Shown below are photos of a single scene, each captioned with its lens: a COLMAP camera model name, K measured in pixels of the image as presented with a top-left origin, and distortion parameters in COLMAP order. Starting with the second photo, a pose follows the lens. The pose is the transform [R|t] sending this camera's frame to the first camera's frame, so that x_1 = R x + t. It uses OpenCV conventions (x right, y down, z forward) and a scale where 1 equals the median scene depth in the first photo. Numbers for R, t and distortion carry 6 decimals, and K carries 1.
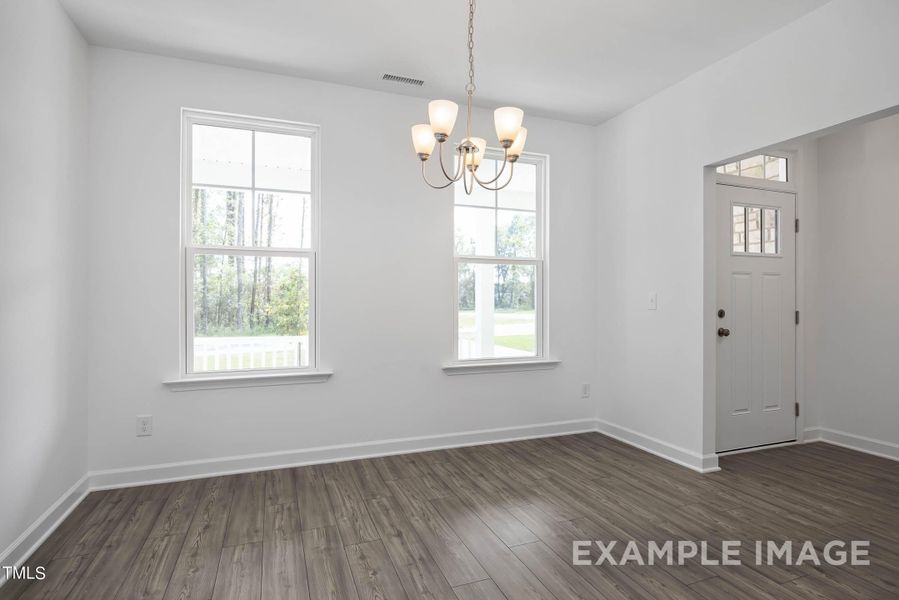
lens RADIAL K [[473.9, 0, 451.7], [0, 473.9, 299.2], [0, 0, 1]] dist [-0.002657, -0.000657]
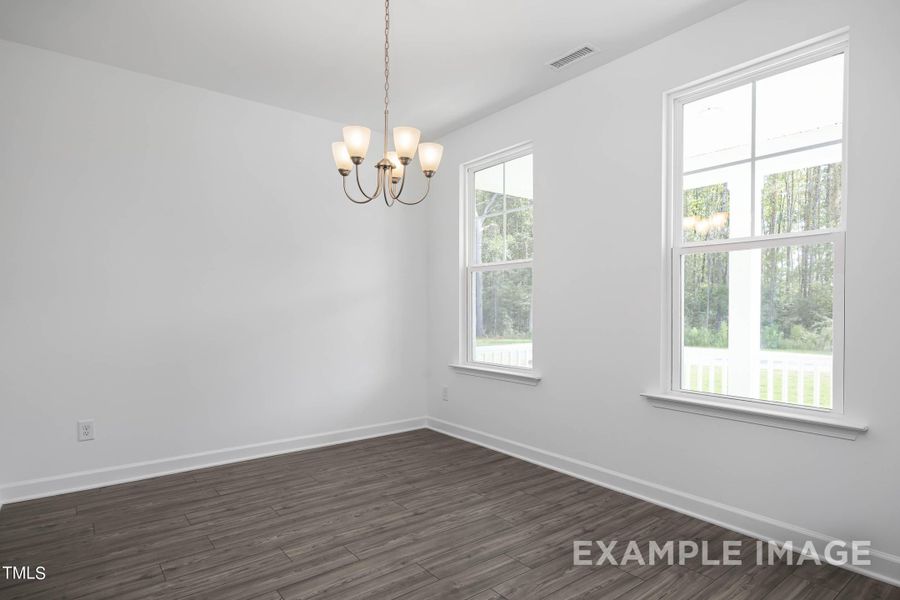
lens RADIAL K [[489.3, 0, 450.2], [0, 489.3, 317.4], [0, 0, 1]] dist [0.002961, 0.000217]
pose [[0.291528, 0.017353, -0.956405, 0.782020], [0.002167, 0.999821, 0.018801, 0.003711], [0.956560, -0.007554, 0.291438, 0.562014]]
